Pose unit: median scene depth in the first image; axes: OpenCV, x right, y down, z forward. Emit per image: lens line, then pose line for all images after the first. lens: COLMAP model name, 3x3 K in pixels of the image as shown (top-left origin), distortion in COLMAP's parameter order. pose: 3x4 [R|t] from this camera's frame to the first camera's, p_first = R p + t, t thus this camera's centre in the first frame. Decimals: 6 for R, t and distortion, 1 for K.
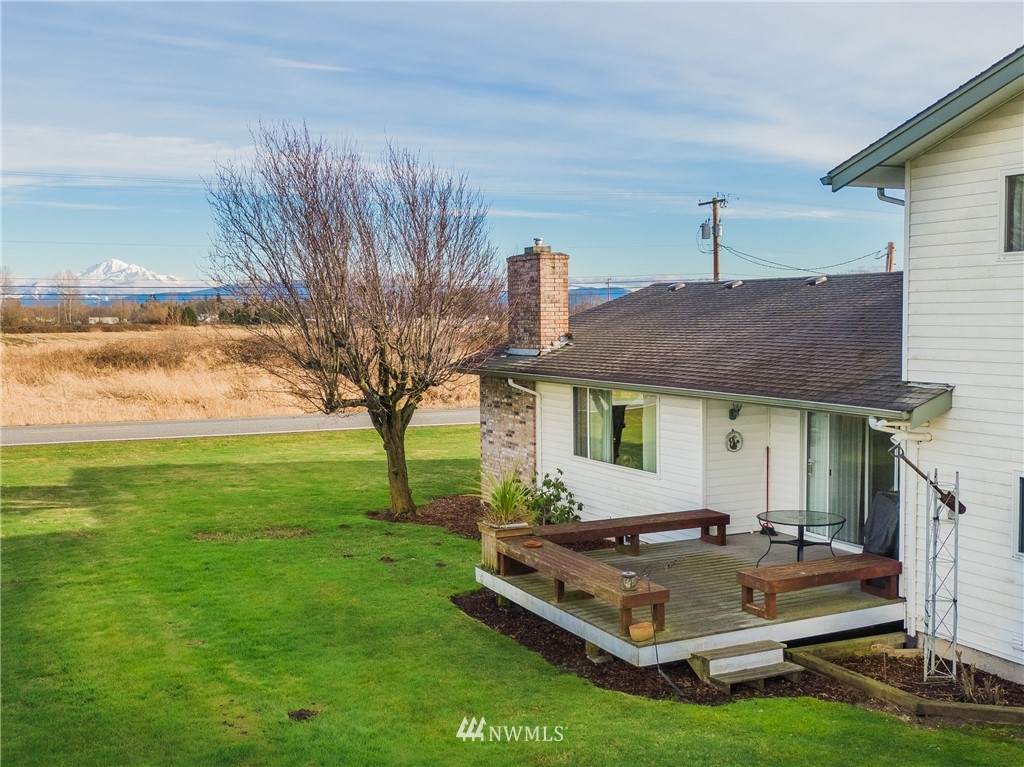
lens RADIAL K [[1152.0, 0, 512.2], [0, 1152.0, 376.7], [0, 0, 1]] dist [0.009853, 0.000000]
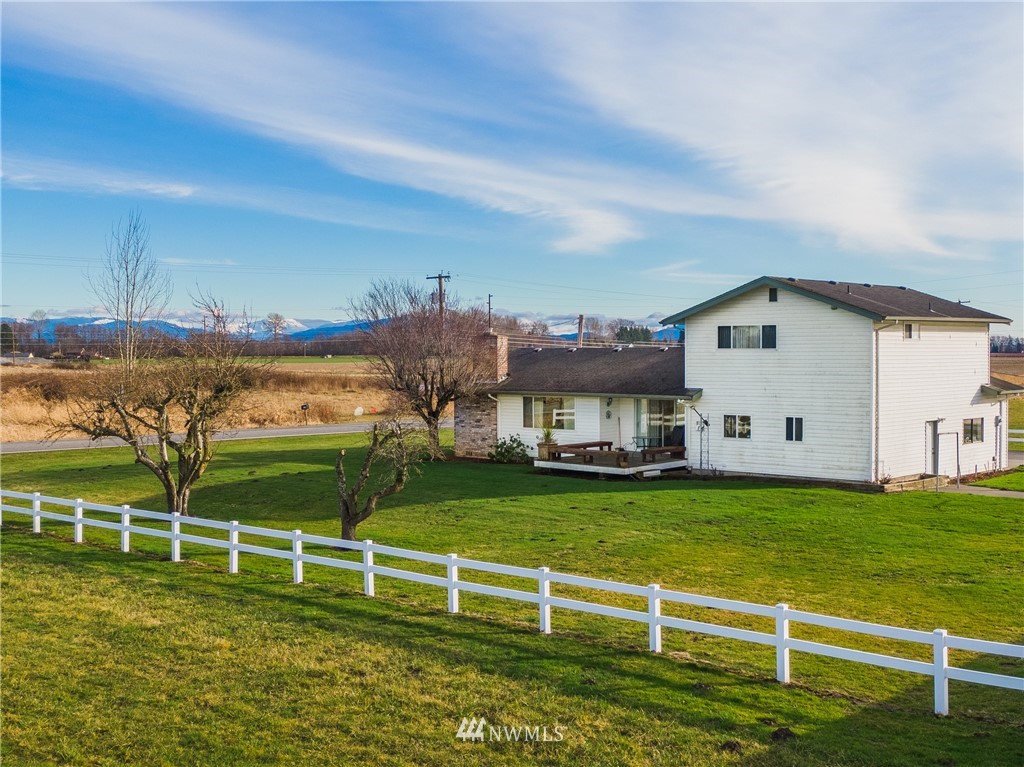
lens RADIAL K [[1284.1, 0, 512.3], [0, 1284.1, 385.6], [0, 0, 1]] dist [0.004664, 0.000000]
pose [[0.931029, -0.010142, 0.364803, -1.063691], [0.019790, 0.999546, -0.022718, 0.052782], [-0.364407, 0.028370, 0.930807, -1.606717]]
